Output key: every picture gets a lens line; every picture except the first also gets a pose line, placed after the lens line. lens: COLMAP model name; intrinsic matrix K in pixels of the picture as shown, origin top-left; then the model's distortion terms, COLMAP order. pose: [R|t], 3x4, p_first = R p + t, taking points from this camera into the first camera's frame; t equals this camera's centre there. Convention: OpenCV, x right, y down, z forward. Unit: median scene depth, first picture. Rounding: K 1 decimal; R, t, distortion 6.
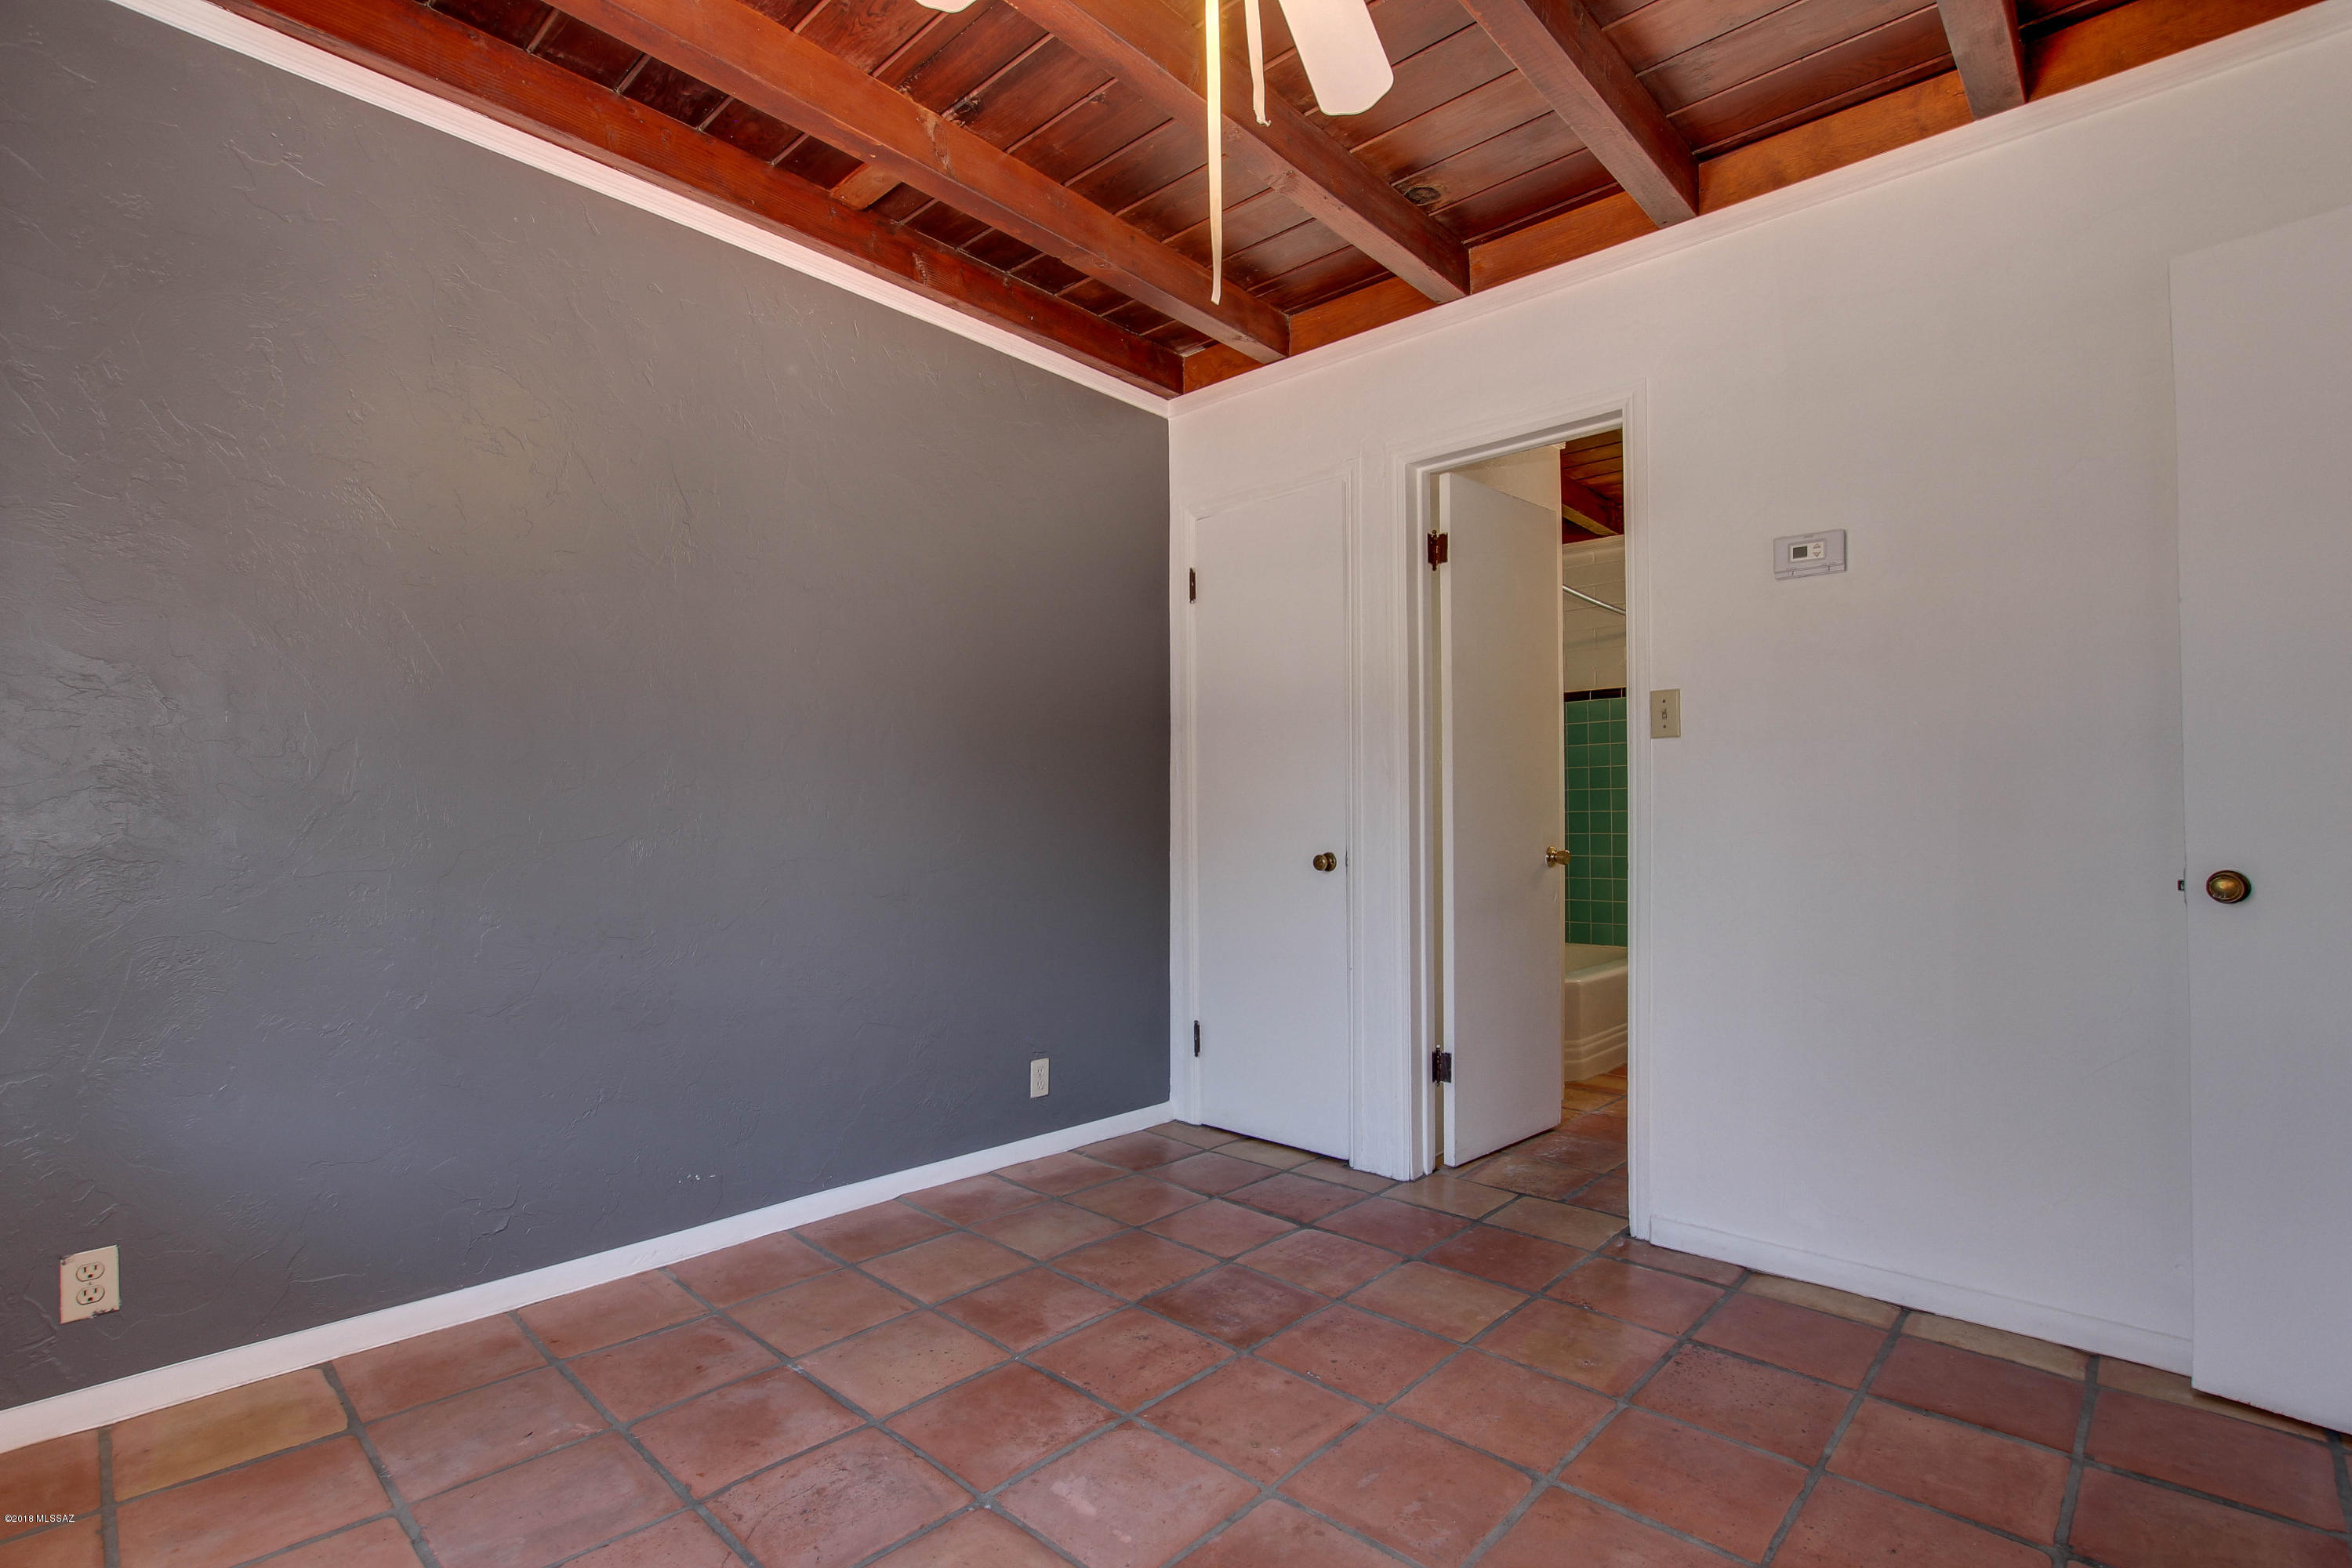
lens RADIAL K [[1084.8, 0, 1193.3], [0, 1084.8, 802.8], [0, 0, 1]] dist [-0.029274, 0.005594]
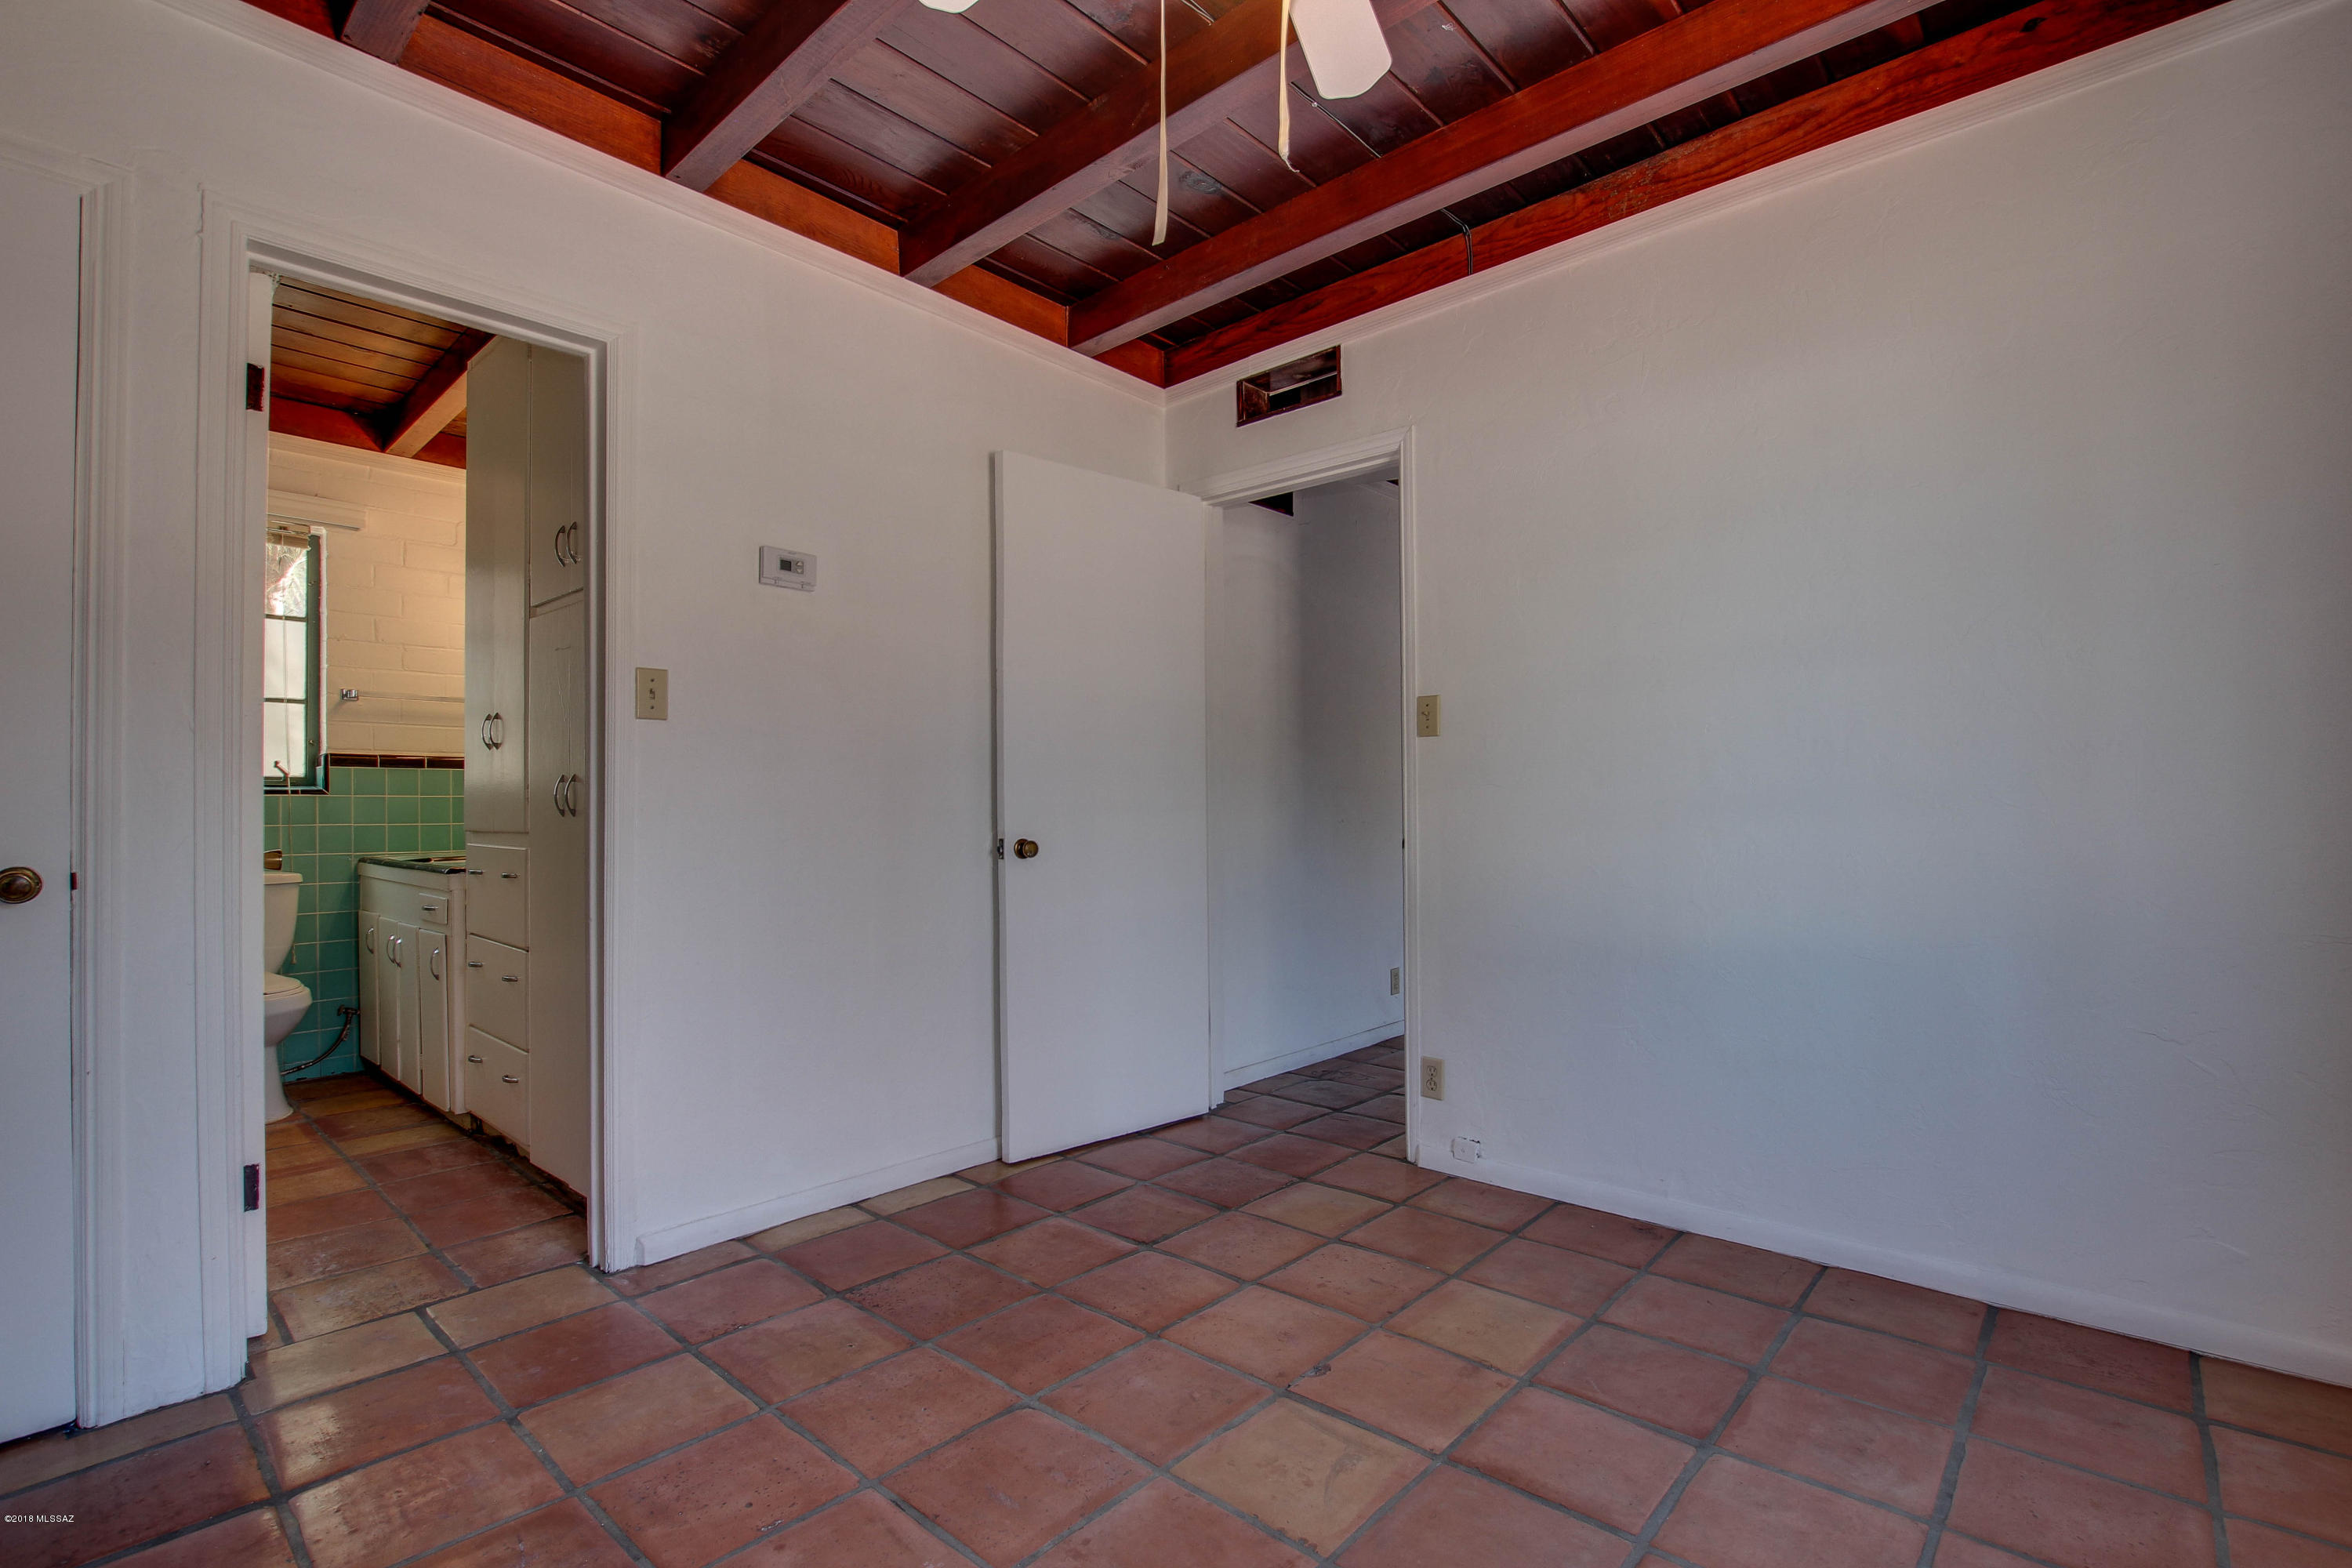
lens RADIAL K [[1084.8, 0, 1193.3], [0, 1084.8, 802.8], [0, 0, 1]] dist [-0.029274, 0.005594]
pose [[-0.017330, 0.005467, 0.999835, -0.588684], [-0.015159, 0.999869, -0.005730, 0.012029], [-0.999735, -0.015256, -0.017245, 0.639279]]
